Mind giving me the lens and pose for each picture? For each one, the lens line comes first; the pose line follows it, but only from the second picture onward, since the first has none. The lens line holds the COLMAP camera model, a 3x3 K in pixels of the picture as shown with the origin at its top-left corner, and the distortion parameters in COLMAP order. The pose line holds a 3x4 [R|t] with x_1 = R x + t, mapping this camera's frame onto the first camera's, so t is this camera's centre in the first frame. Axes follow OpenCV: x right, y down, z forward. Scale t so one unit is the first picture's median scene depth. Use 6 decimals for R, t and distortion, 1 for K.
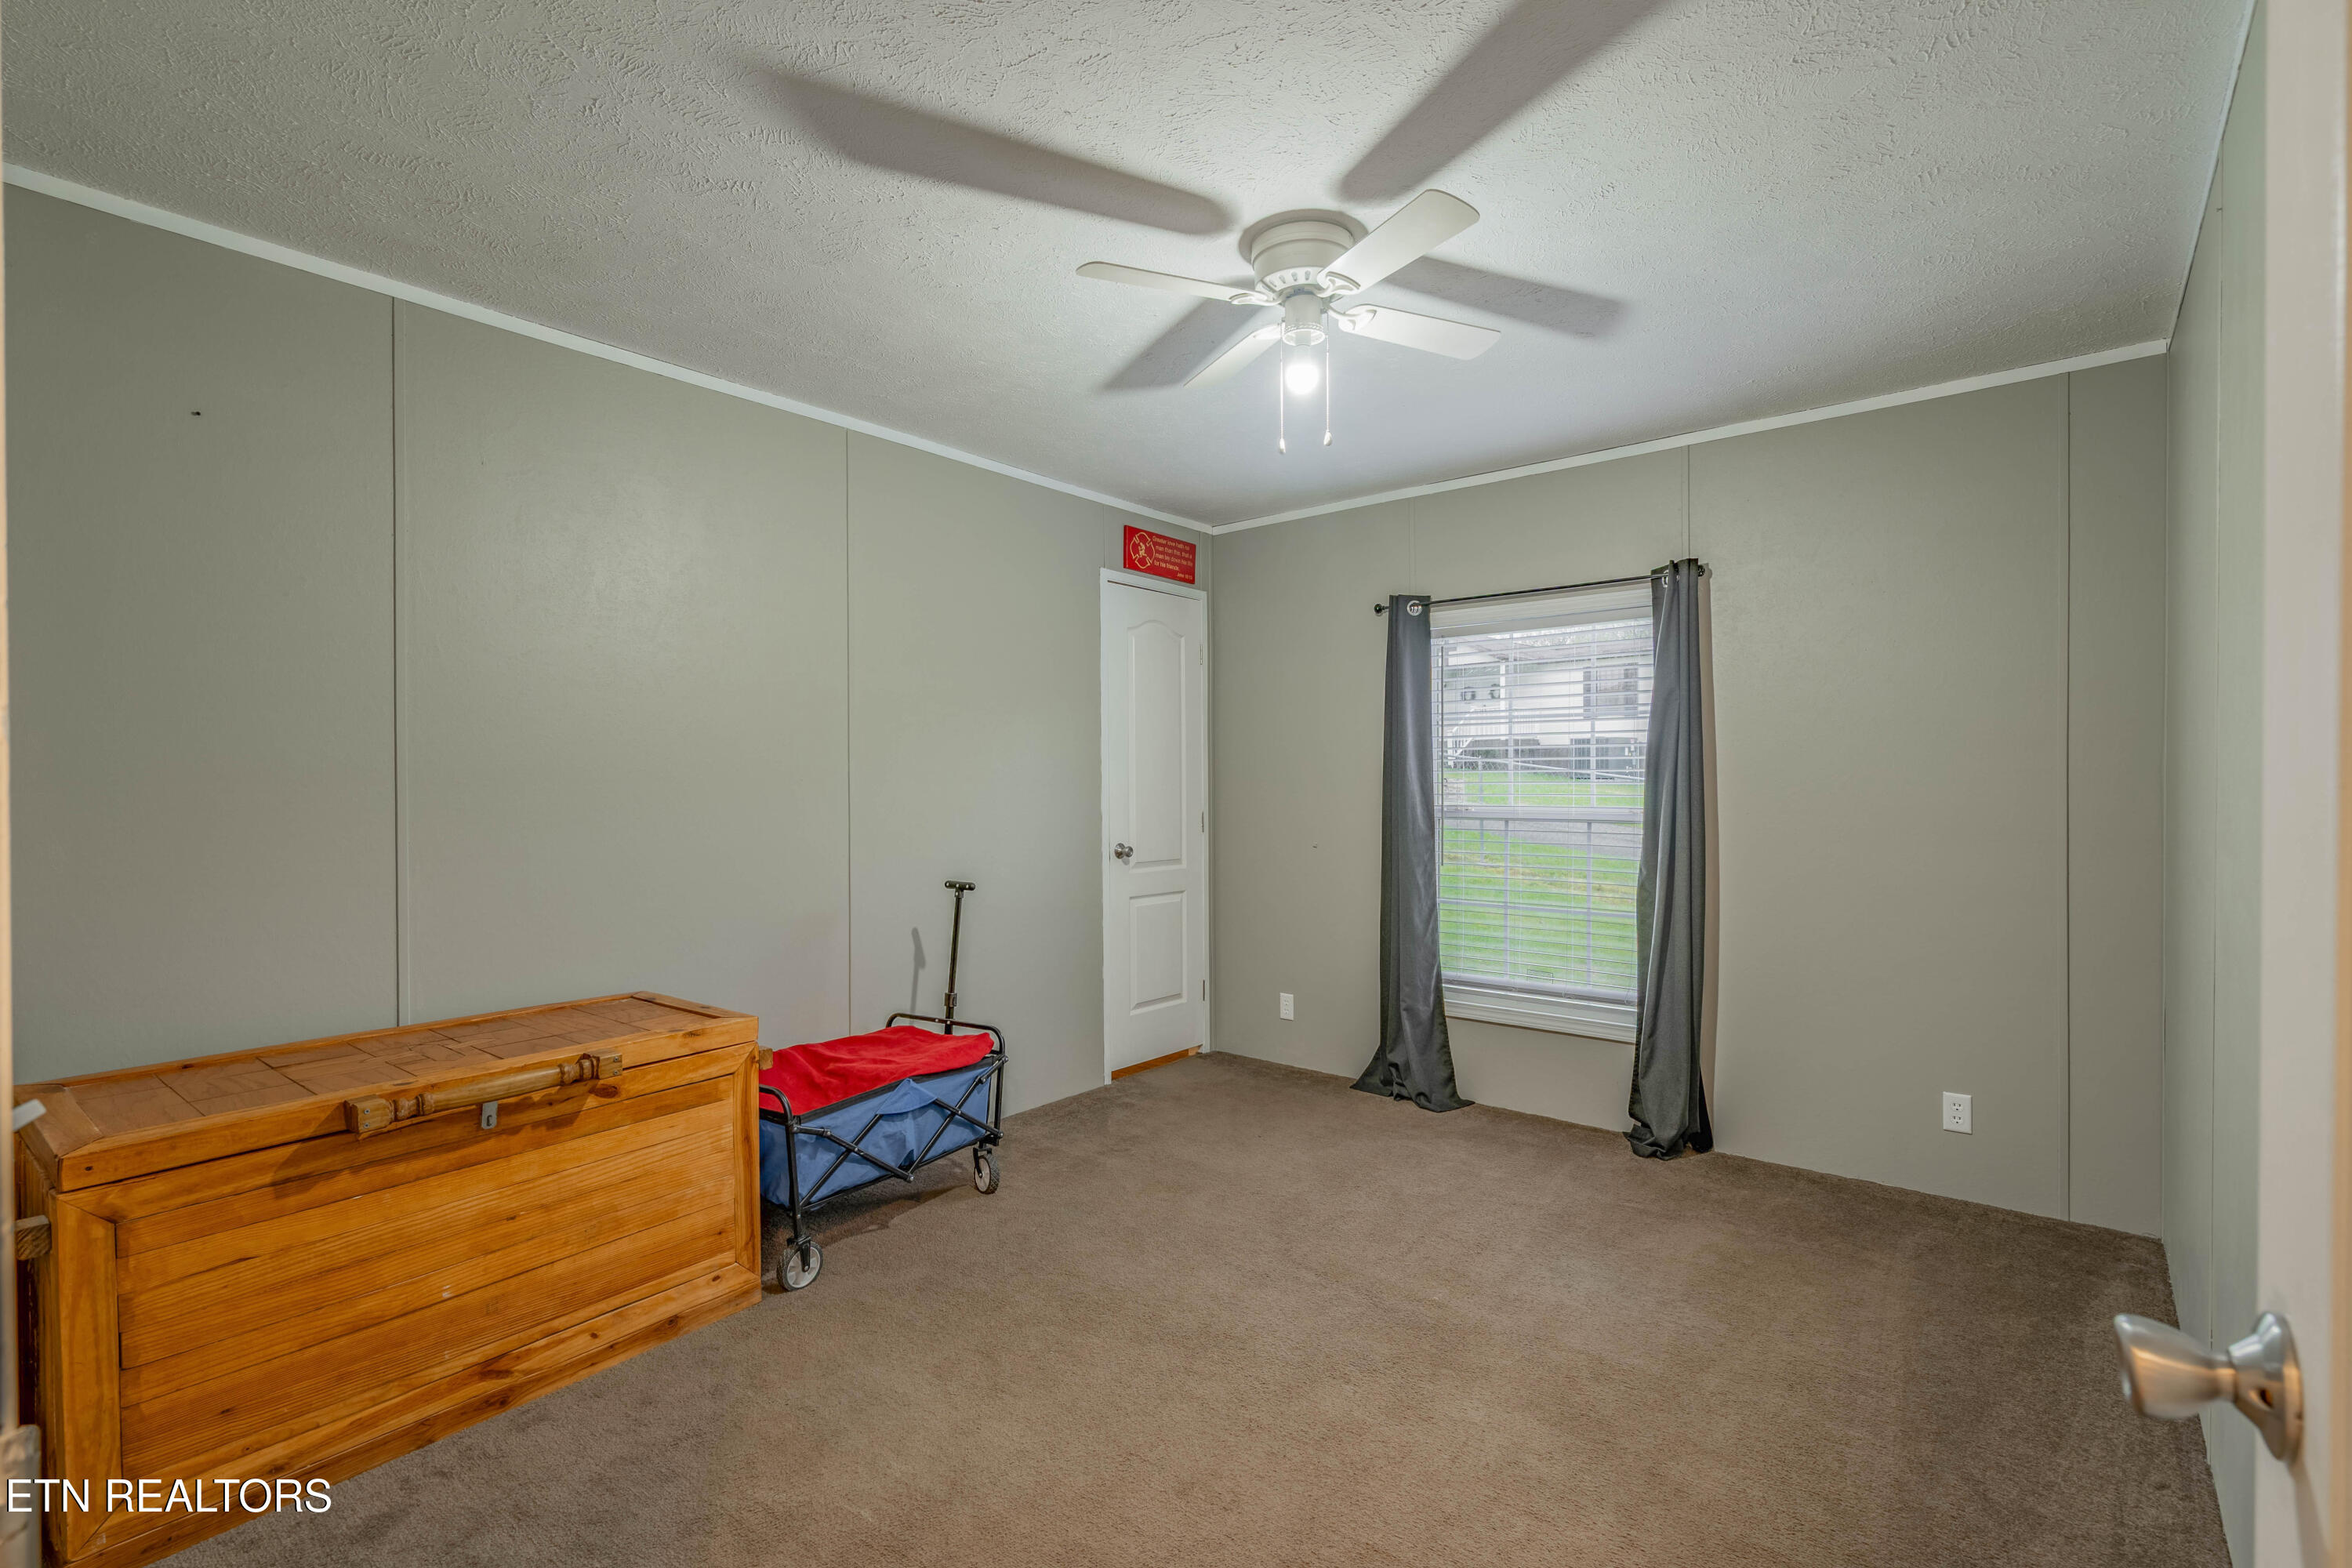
lens RADIAL K [[1069.4, 0, 1181.0], [0, 1069.4, 787.5], [0, 0, 1]] dist [-0.002571, 0.000664]
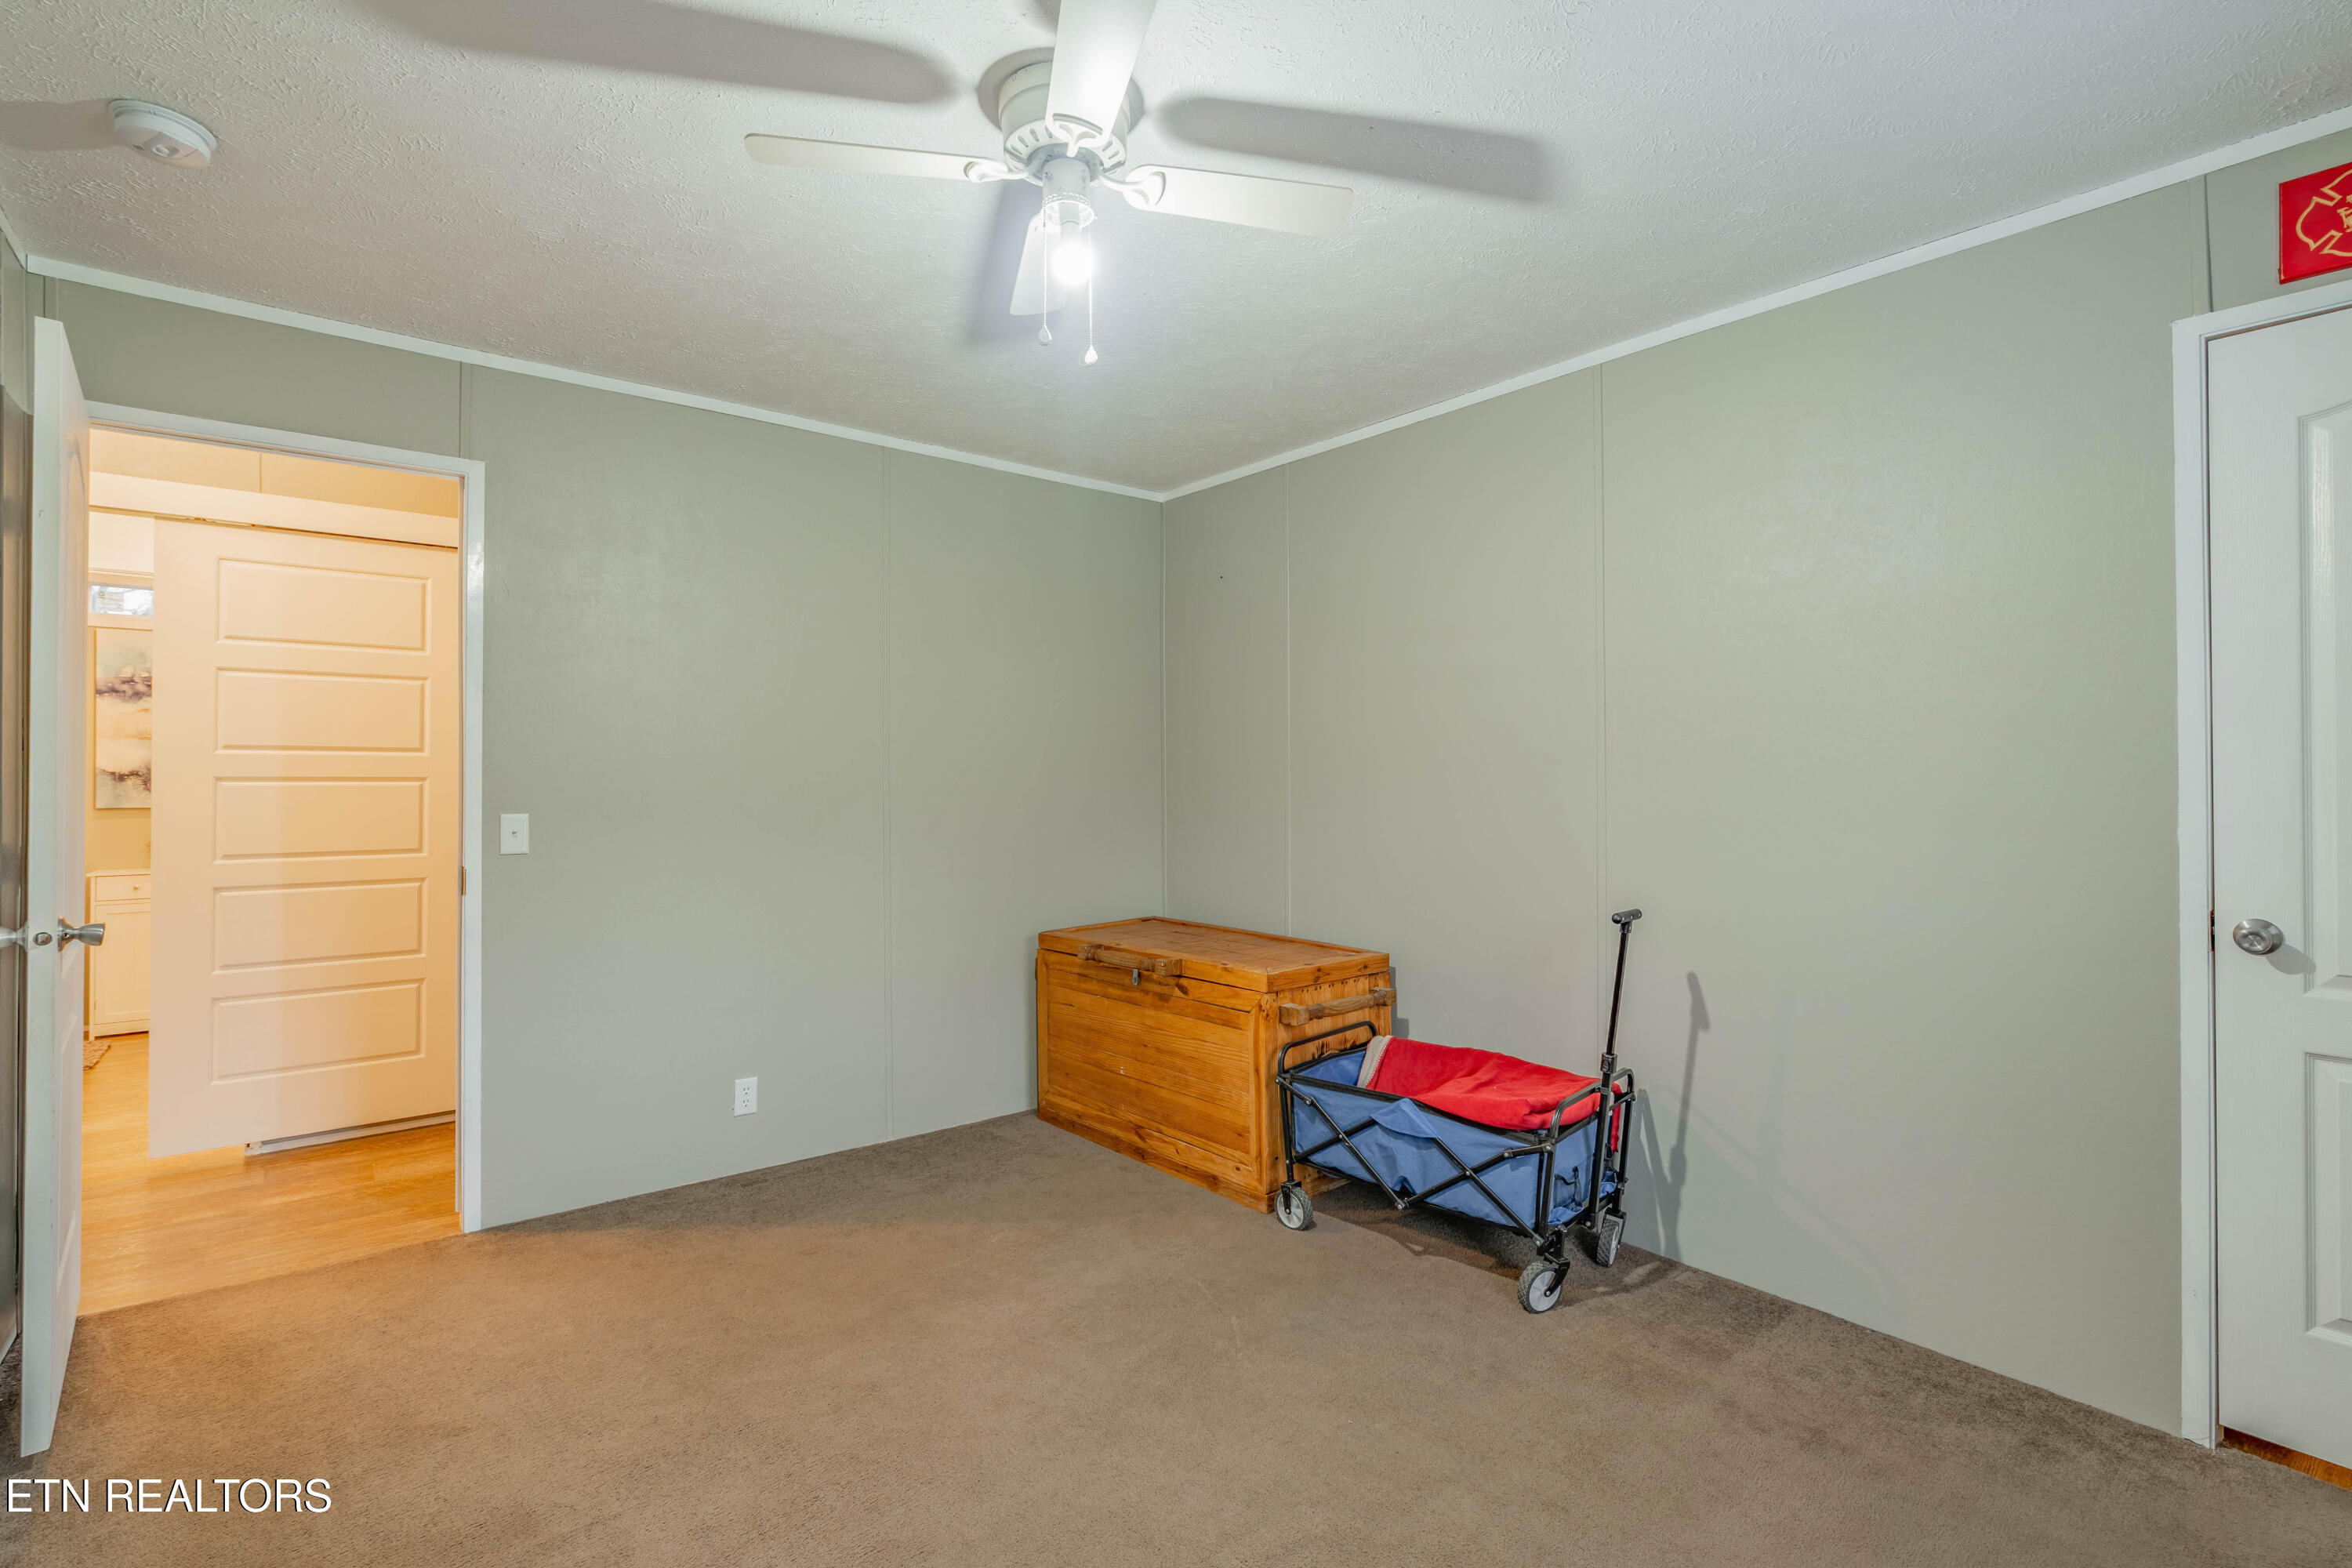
lens RADIAL K [[1075.4, 0, 1180.1], [0, 1075.4, 766.2], [0, 0, 1]] dist [-0.004922, 0.001285]
pose [[-0.195561, -0.001316, -0.980691, 0.882159], [-0.004092, 0.999991, -0.000526, -0.017995], [0.980683, 0.003910, -0.195565, 1.257123]]
